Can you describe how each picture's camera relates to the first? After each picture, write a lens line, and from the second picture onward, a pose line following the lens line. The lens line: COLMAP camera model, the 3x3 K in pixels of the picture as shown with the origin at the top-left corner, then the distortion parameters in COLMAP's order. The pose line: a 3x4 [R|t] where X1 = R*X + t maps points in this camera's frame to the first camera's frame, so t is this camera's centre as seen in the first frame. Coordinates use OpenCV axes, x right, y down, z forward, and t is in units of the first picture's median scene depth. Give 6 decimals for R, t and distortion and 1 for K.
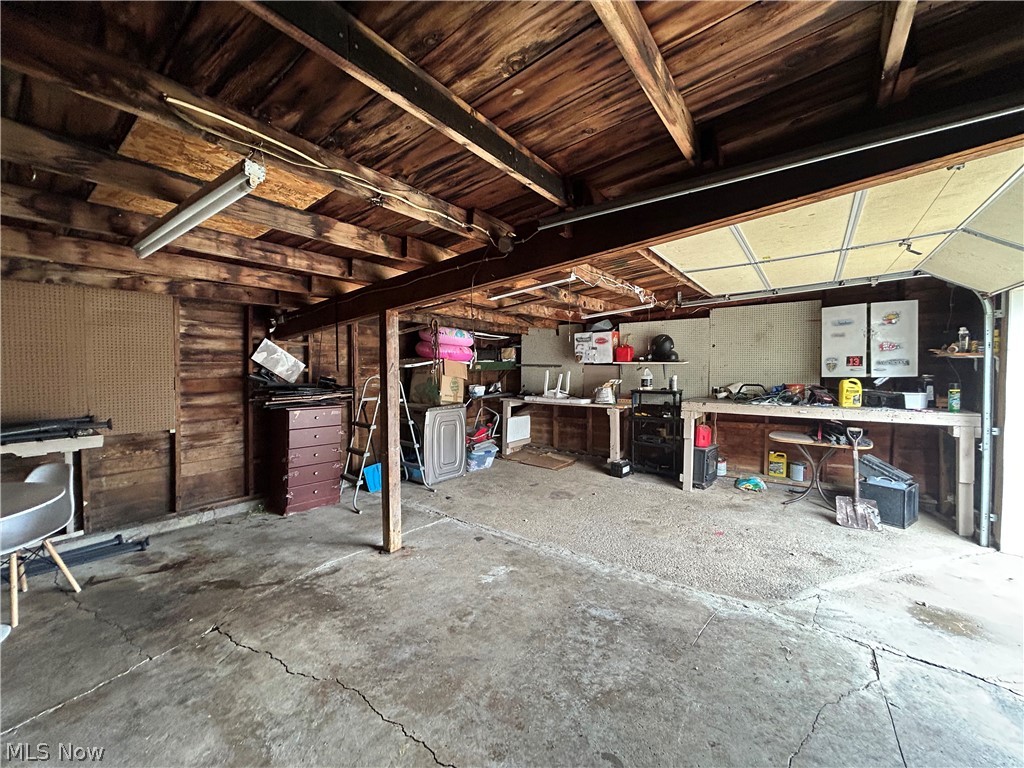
lens RADIAL K [[410.3, 0, 515.0], [0, 410.3, 379.7], [0, 0, 1]] dist [-0.002180, 0.000567]
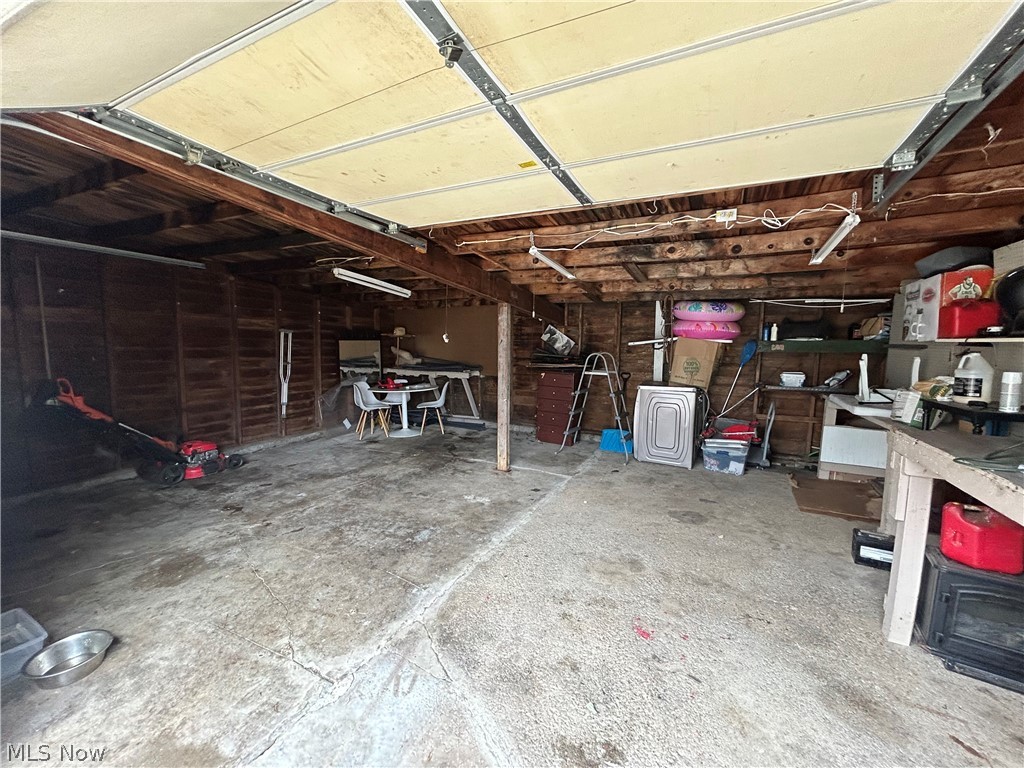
lens RADIAL K [[410.3, 0, 515.6], [0, 410.3, 383.7], [0, 0, 1]] dist [-0.002180, 0.000567]
pose [[0.173468, 0.099981, -0.979751, 1.223758], [-0.047031, 0.994539, 0.093163, -0.026403], [0.983716, 0.029918, 0.177223, 0.868090]]
